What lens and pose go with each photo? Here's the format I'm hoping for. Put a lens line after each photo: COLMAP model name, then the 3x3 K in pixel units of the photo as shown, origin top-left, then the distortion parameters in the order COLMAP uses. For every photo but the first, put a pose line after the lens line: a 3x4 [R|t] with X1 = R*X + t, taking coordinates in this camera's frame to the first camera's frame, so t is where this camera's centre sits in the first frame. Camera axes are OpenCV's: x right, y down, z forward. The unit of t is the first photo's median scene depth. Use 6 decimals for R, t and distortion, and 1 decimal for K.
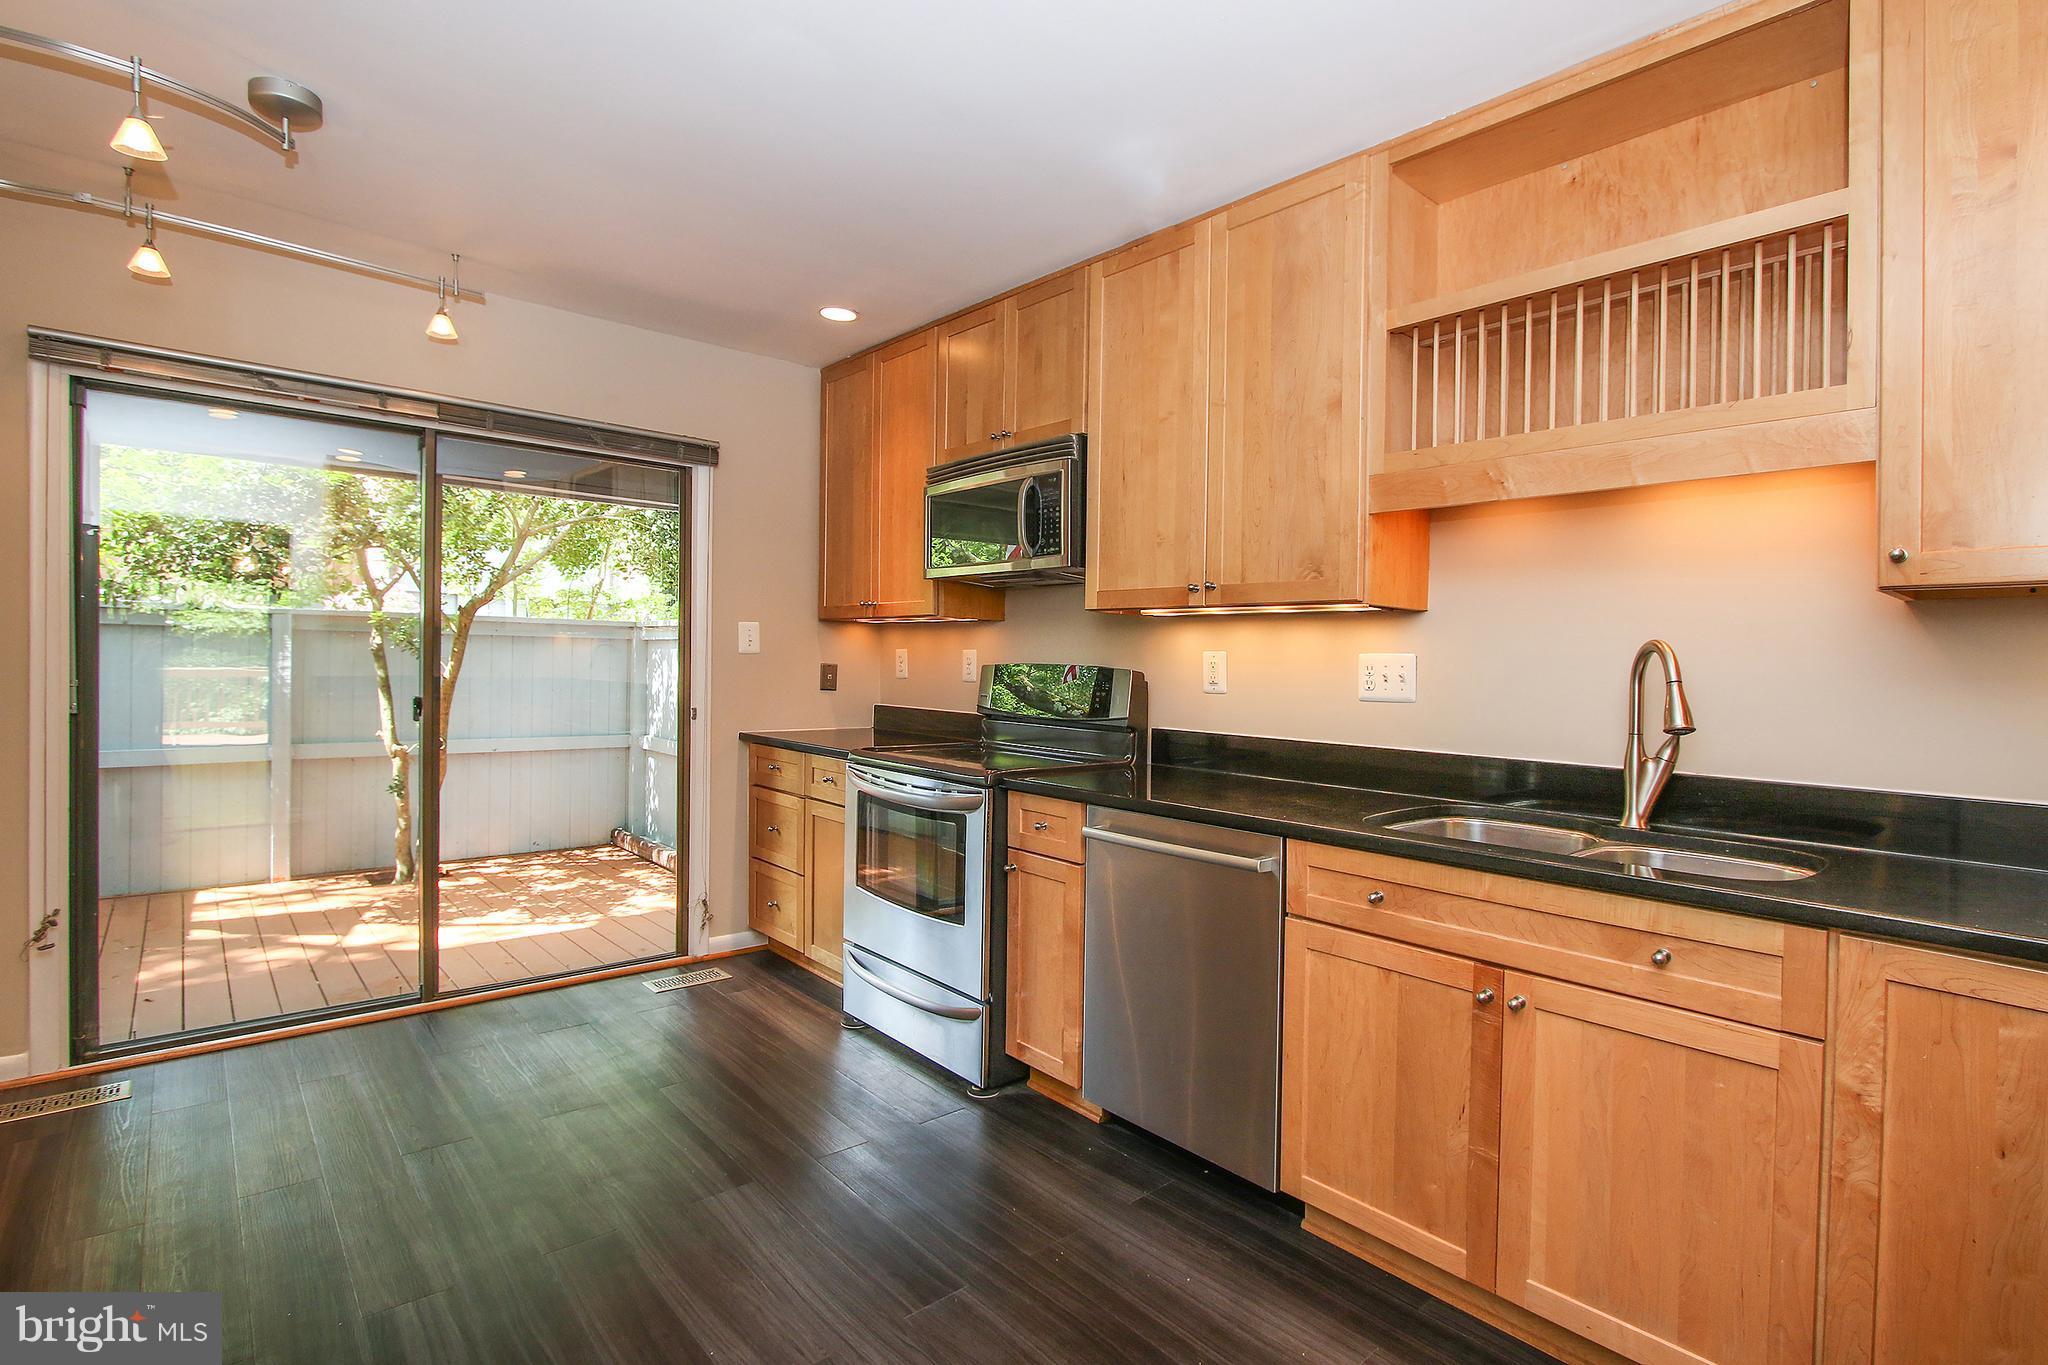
lens RADIAL K [[977.6, 0, 1030.5], [0, 977.6, 671.5], [0, 0, 1]] dist [-0.018765, 0.000376]
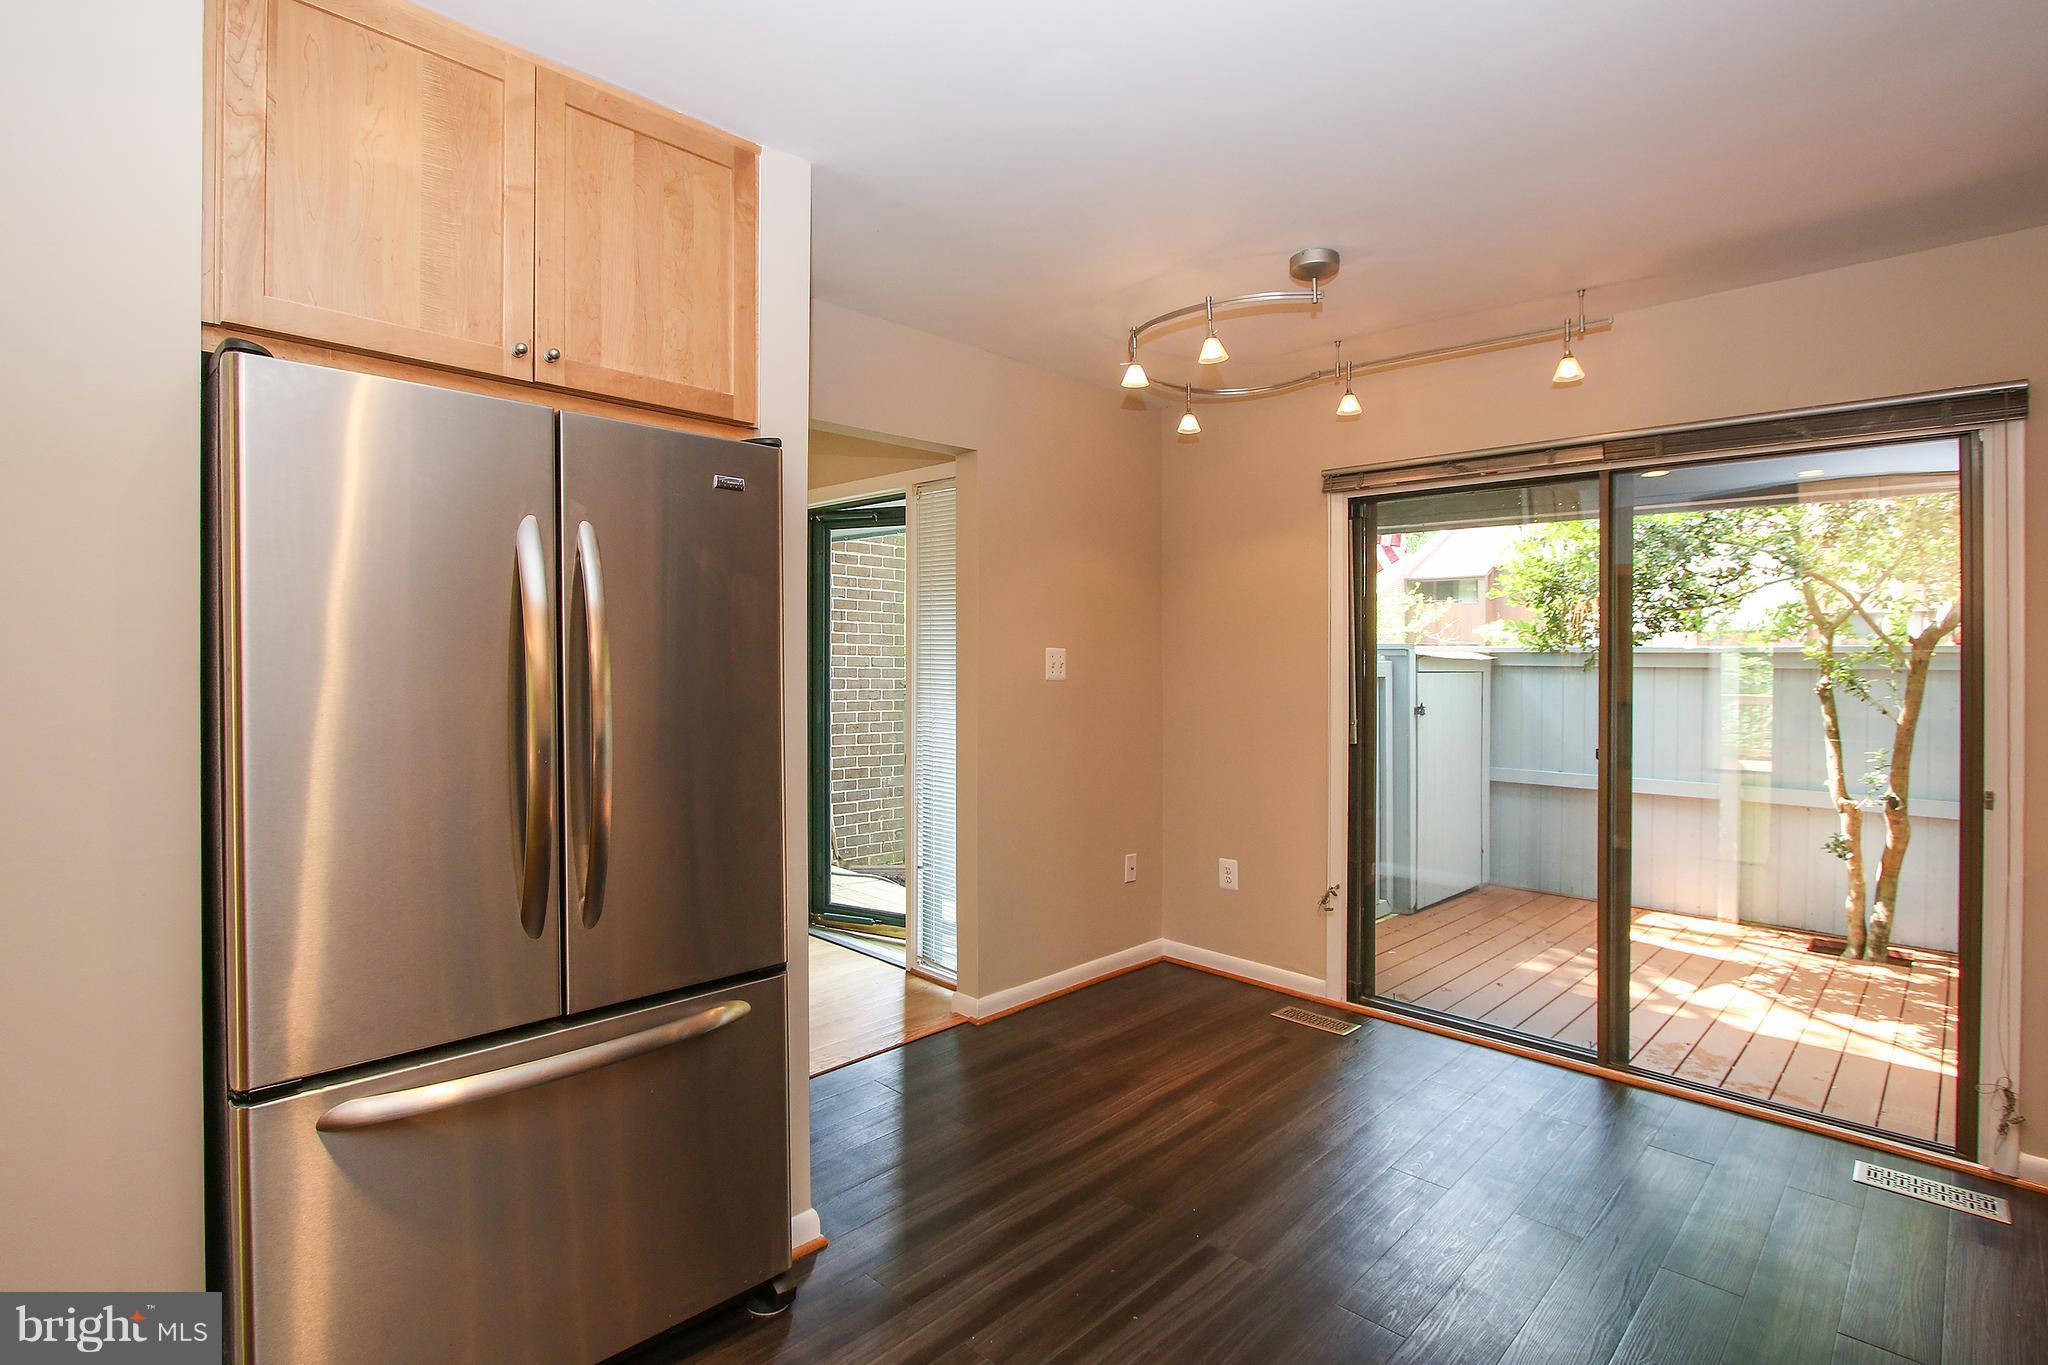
lens RADIAL K [[977.6, 0, 1030.5], [0, 977.6, 671.5], [0, 0, 1]] dist [-0.018765, 0.000376]
pose [[0.074317, -0.014943, -0.997123, 0.347803], [-0.015847, 0.999744, -0.016163, -0.029229], [0.997109, 0.017002, 0.074061, 0.418681]]
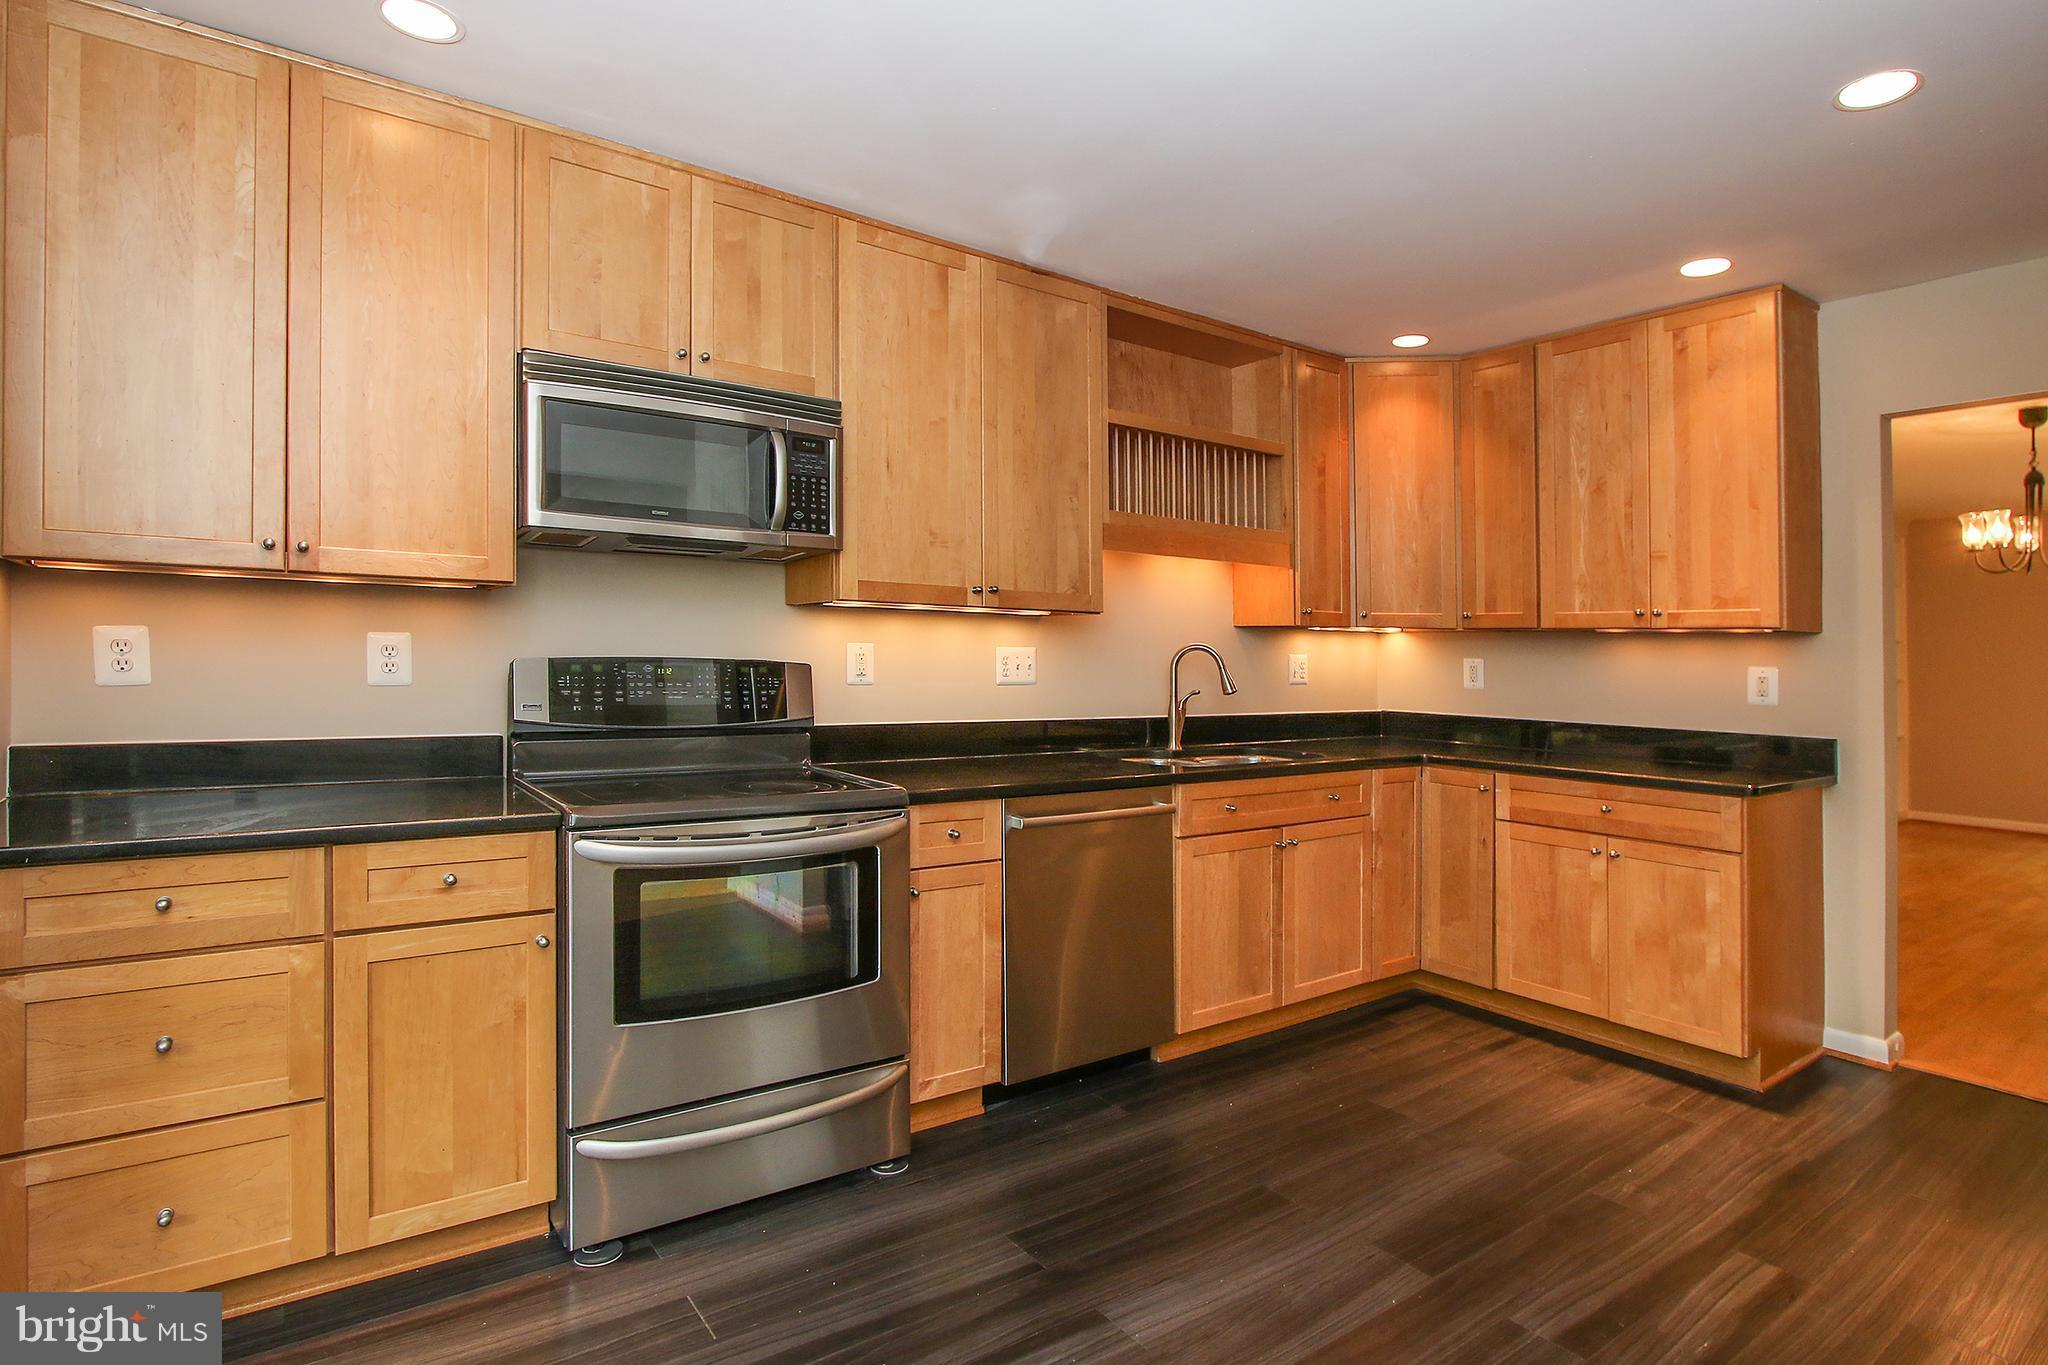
lens RADIAL K [[1048.2, 0, 1025.7], [0, 1048.2, 625.3], [0, 0, 1]] dist [-0.016729, 0.000837]
pose [[0.094770, 0.008193, 0.995465, -1.053389], [-0.008443, 0.999937, -0.007426, -0.039212], [-0.995463, -0.007701, 0.094833, 0.889342]]
